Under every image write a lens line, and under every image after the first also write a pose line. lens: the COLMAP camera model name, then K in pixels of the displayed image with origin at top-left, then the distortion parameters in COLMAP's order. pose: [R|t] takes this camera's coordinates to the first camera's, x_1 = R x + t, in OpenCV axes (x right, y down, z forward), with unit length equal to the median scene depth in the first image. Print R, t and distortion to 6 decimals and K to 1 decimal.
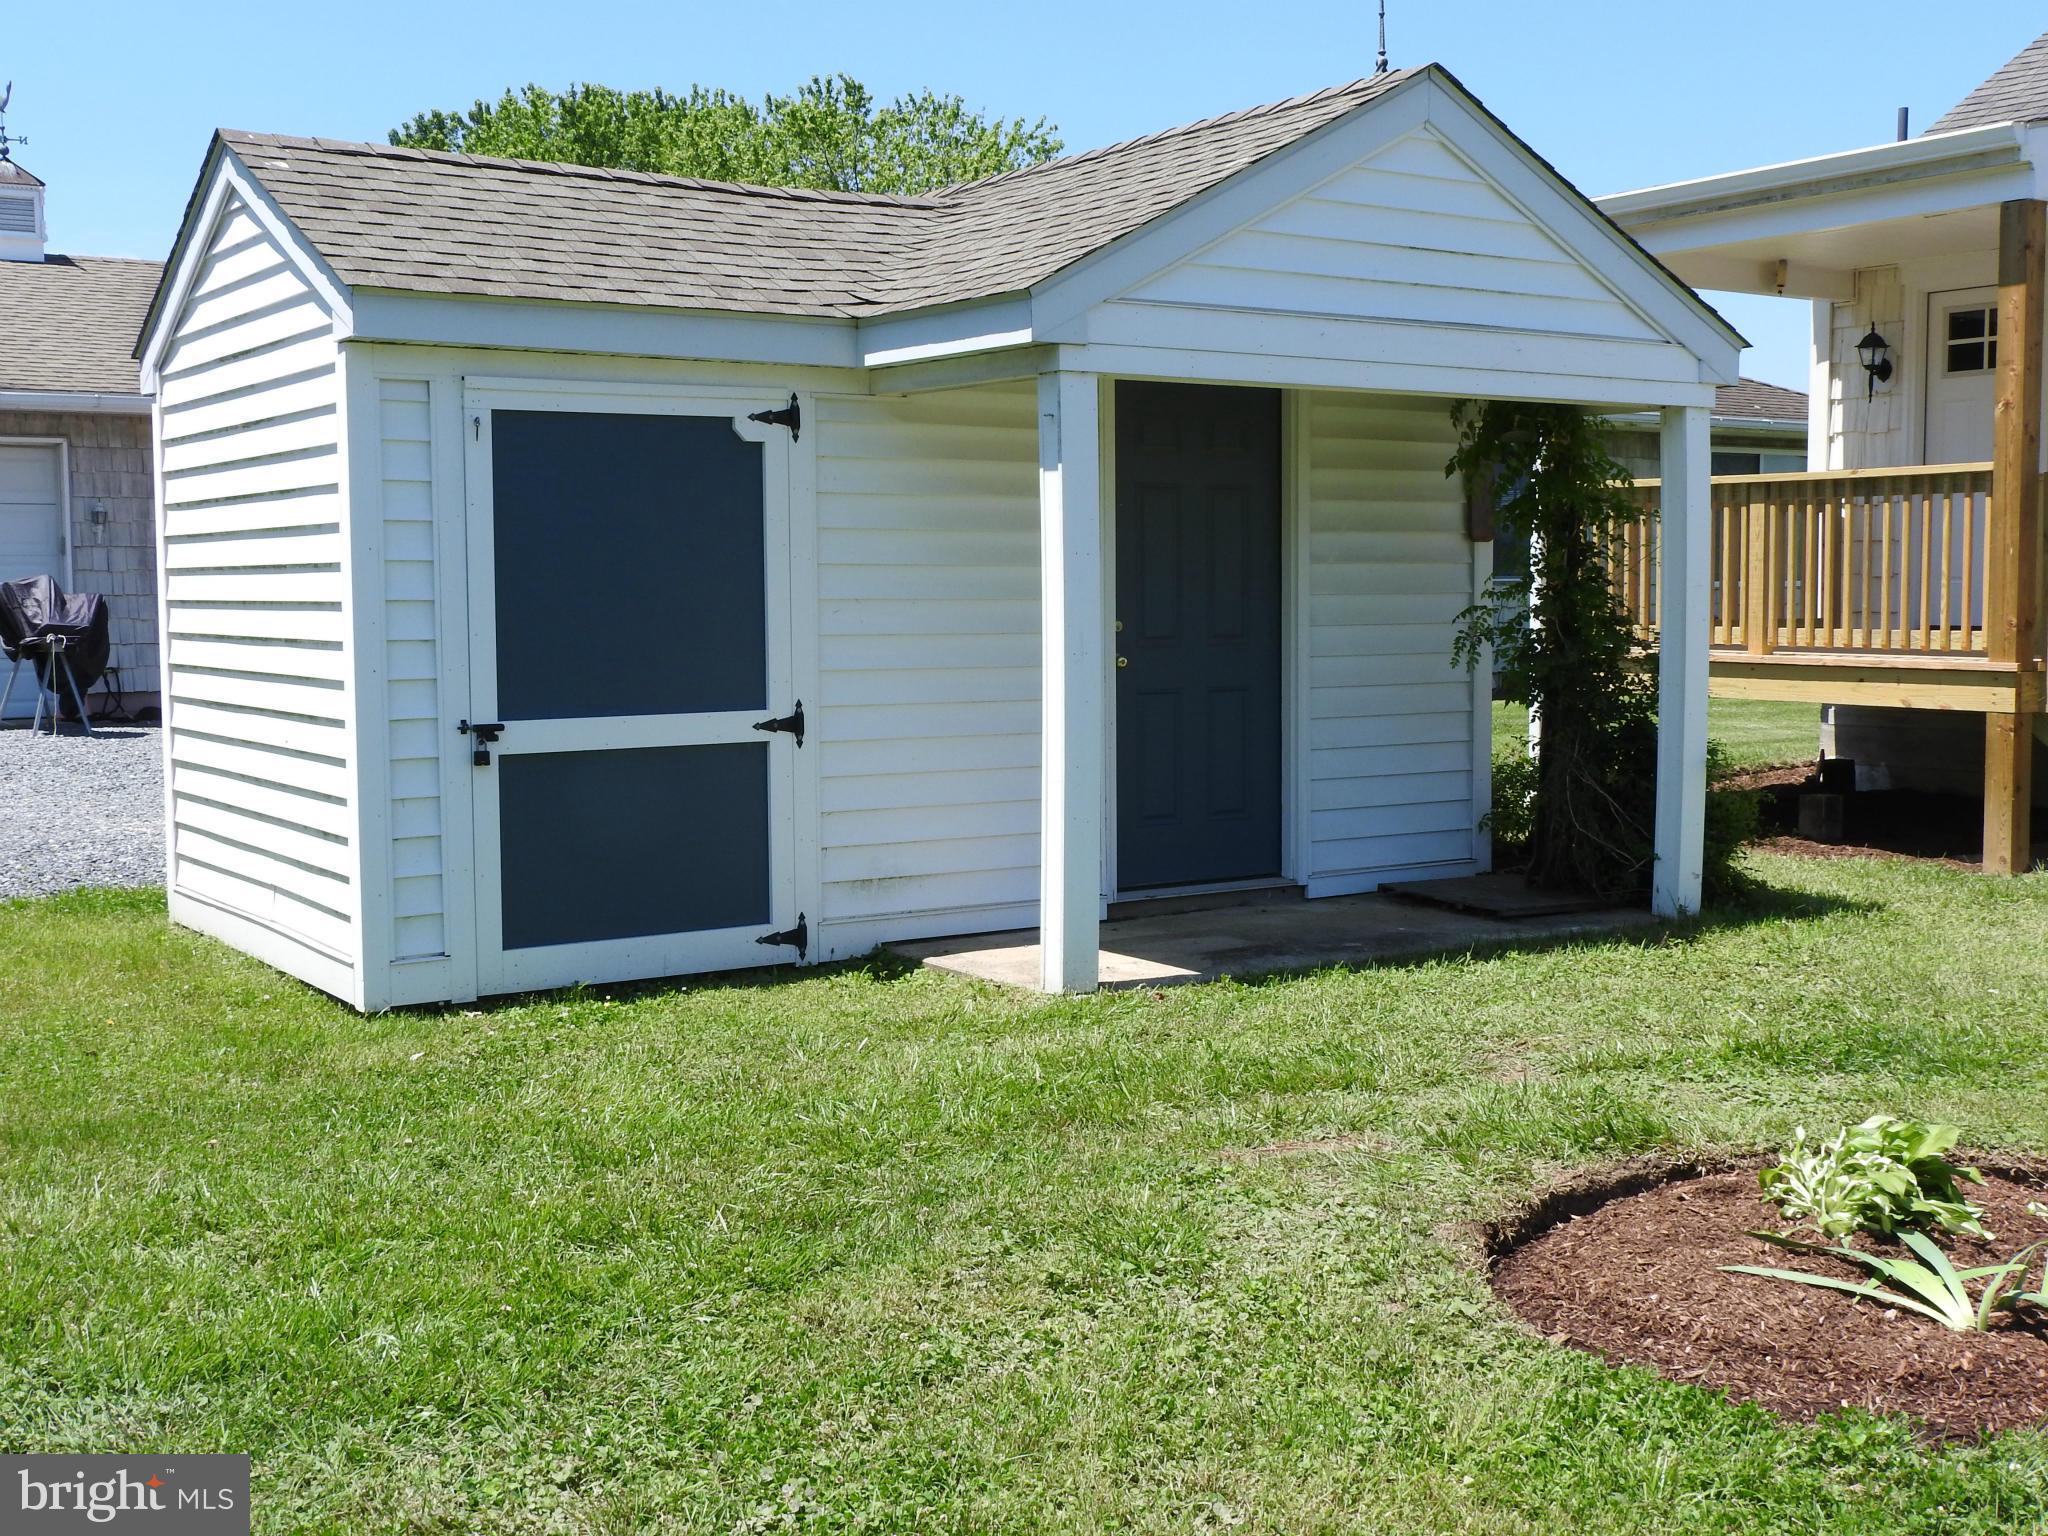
lens RADIAL K [[2342.7, 0, 1026.1], [0, 2342.7, 782.5], [0, 0, 1]] dist [-0.016138, 0.000000]
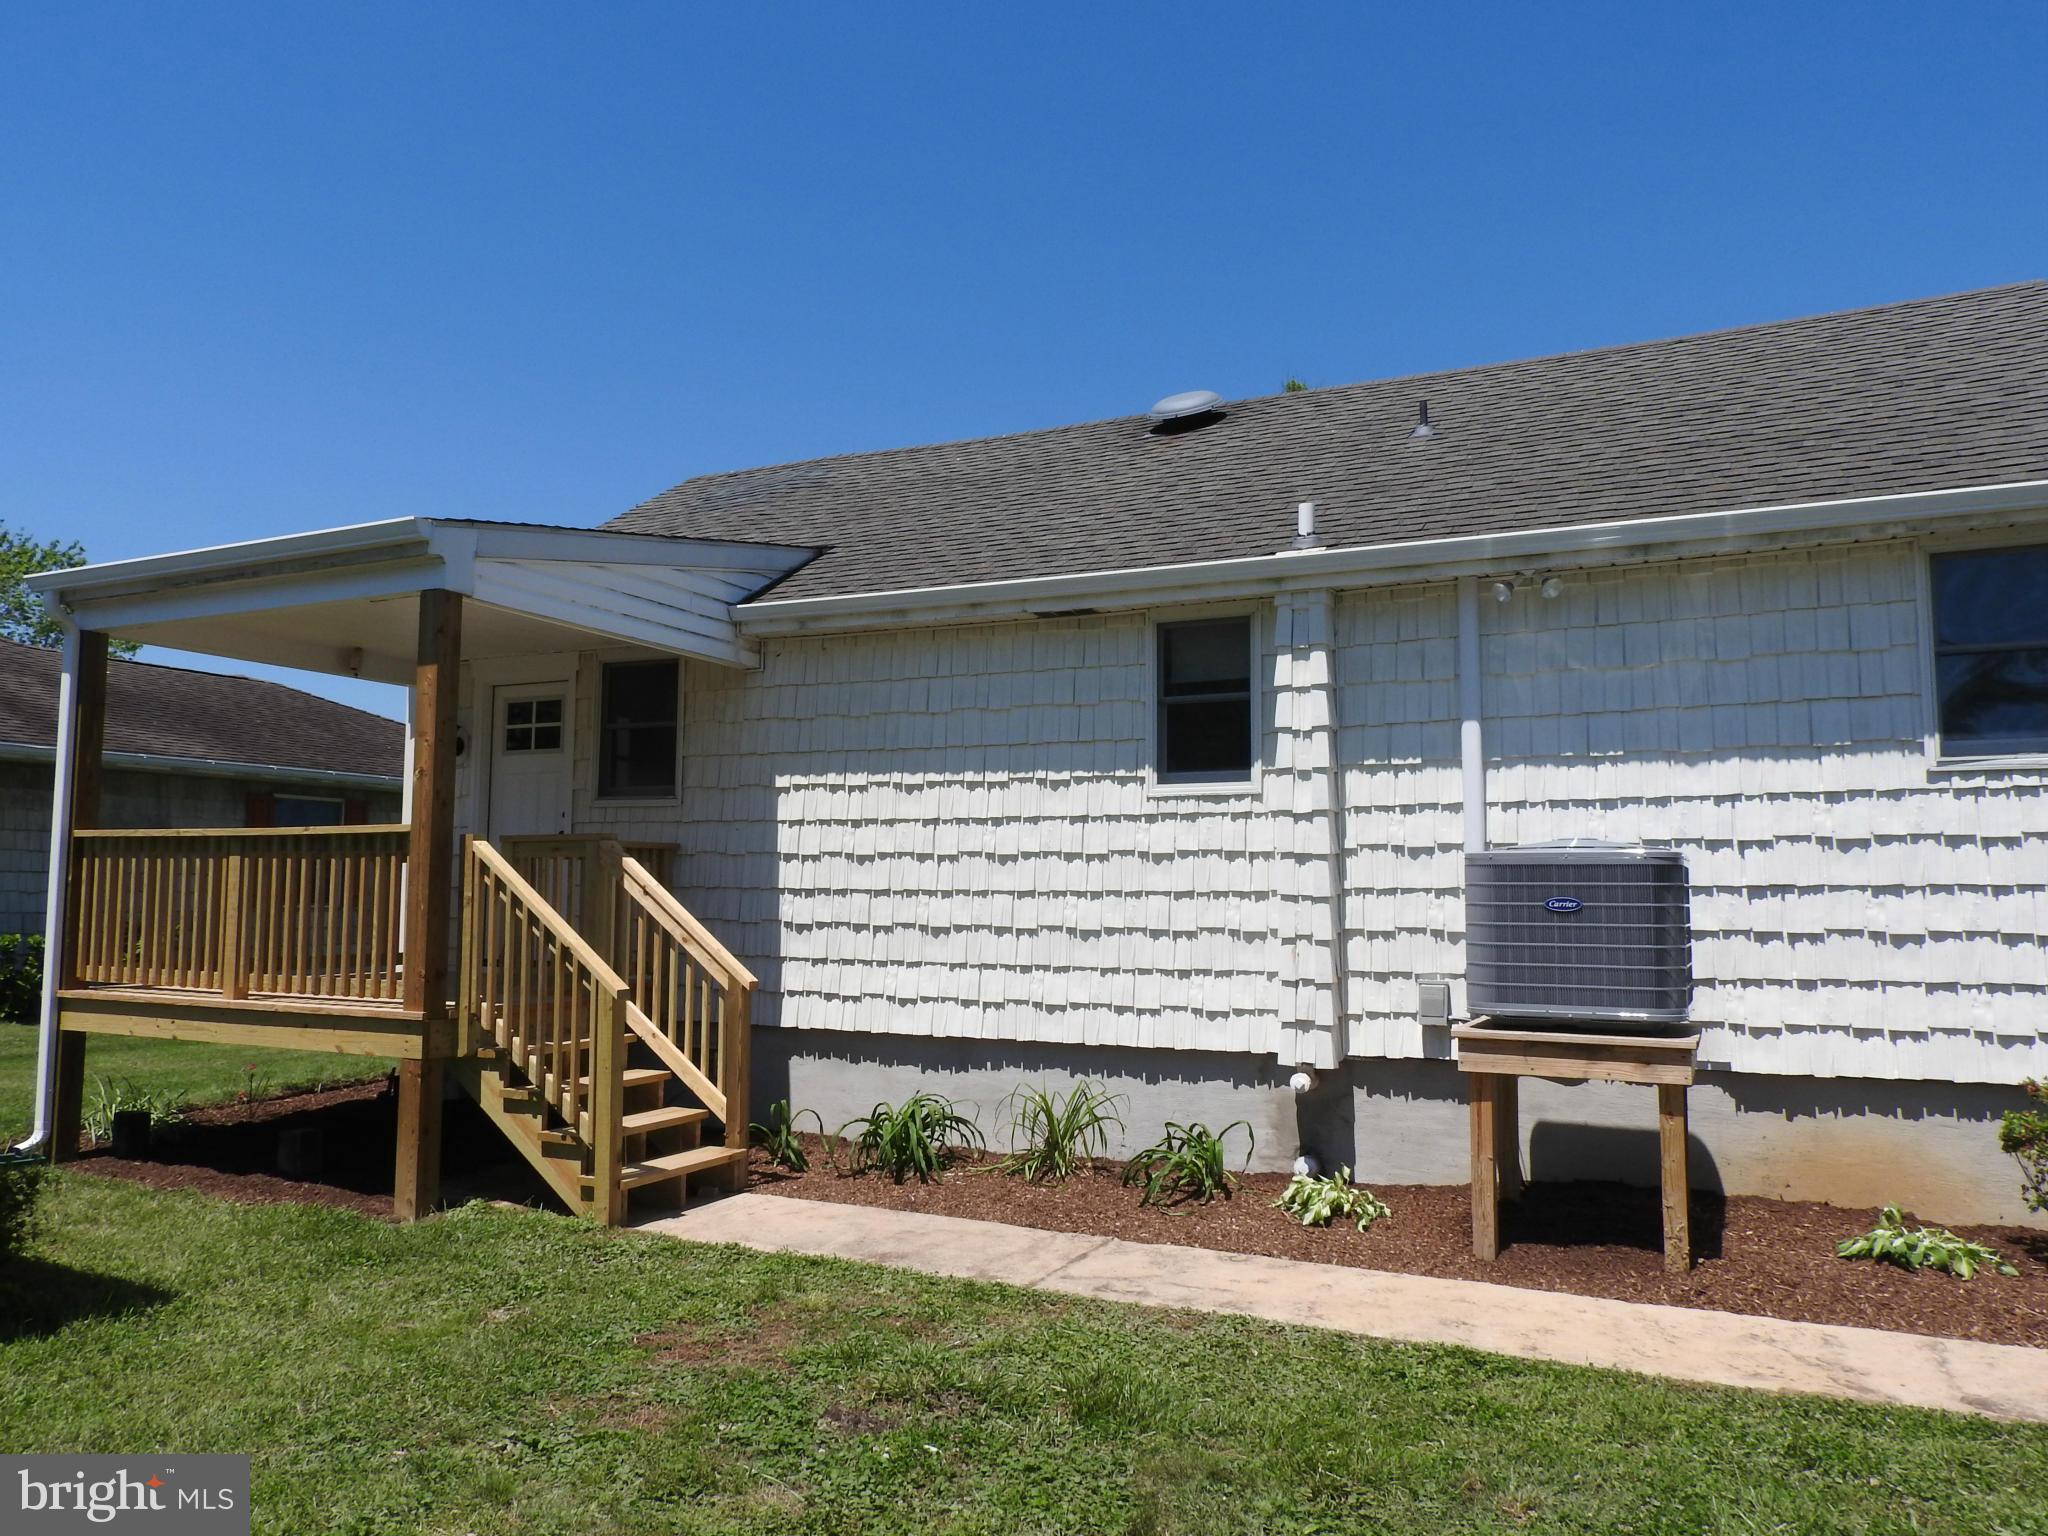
lens RADIAL K [[1445.5, 0, 1019.2], [0, 1445.5, 761.4], [0, 0, 1]] dist [0.007871, 0.001527]
pose [[0.870950, 0.056565, 0.488105, 0.316144], [0.030461, 0.985226, -0.168529, -0.041941], [-0.490427, 0.161648, 0.856359, 0.269780]]
